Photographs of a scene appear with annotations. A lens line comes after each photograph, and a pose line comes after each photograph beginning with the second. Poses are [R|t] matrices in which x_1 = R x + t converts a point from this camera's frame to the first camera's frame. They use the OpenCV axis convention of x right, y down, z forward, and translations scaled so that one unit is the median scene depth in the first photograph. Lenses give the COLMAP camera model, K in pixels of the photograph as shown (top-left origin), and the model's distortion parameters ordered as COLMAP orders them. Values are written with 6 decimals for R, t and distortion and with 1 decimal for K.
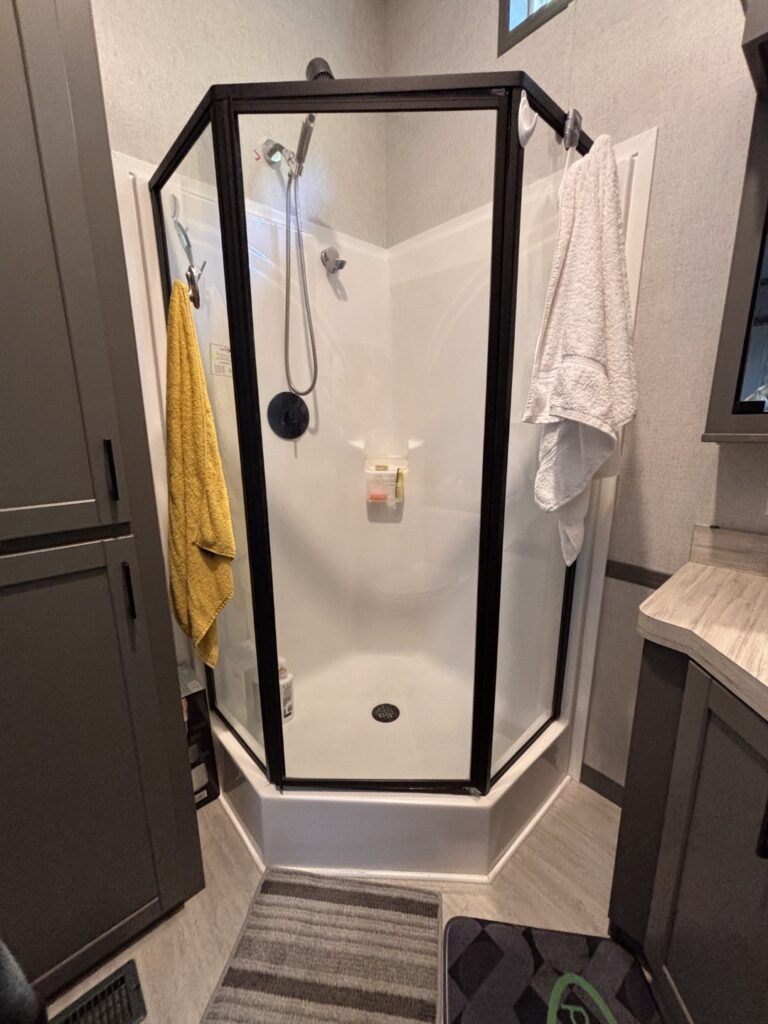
lens RADIAL K [[407.6, 0, 386.5], [0, 407.6, 507.0], [0, 0, 1]] dist [-0.008406, 0.000320]
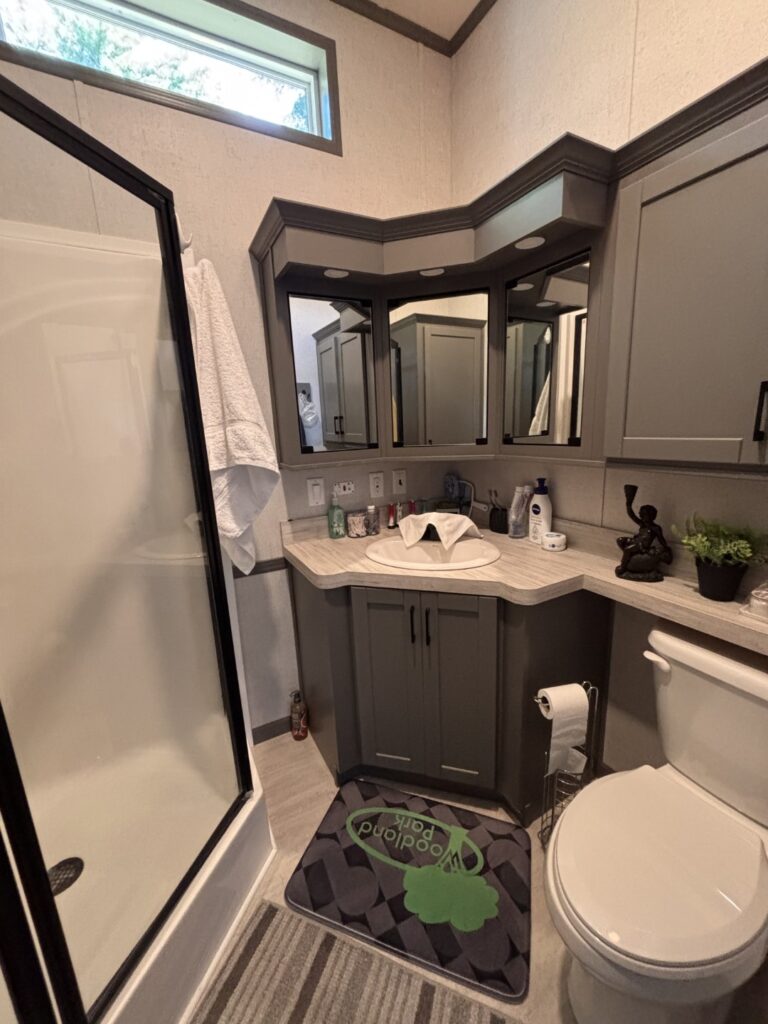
lens RADIAL K [[407.6, 0, 386.5], [0, 407.6, 507.0], [0, 0, 1]] dist [-0.008406, 0.000320]
pose [[0.214259, -0.194495, 0.957217, -0.692968], [0.236823, 0.961080, 0.142270, -0.149742], [-0.947633, 0.196208, 0.251981, 0.221615]]
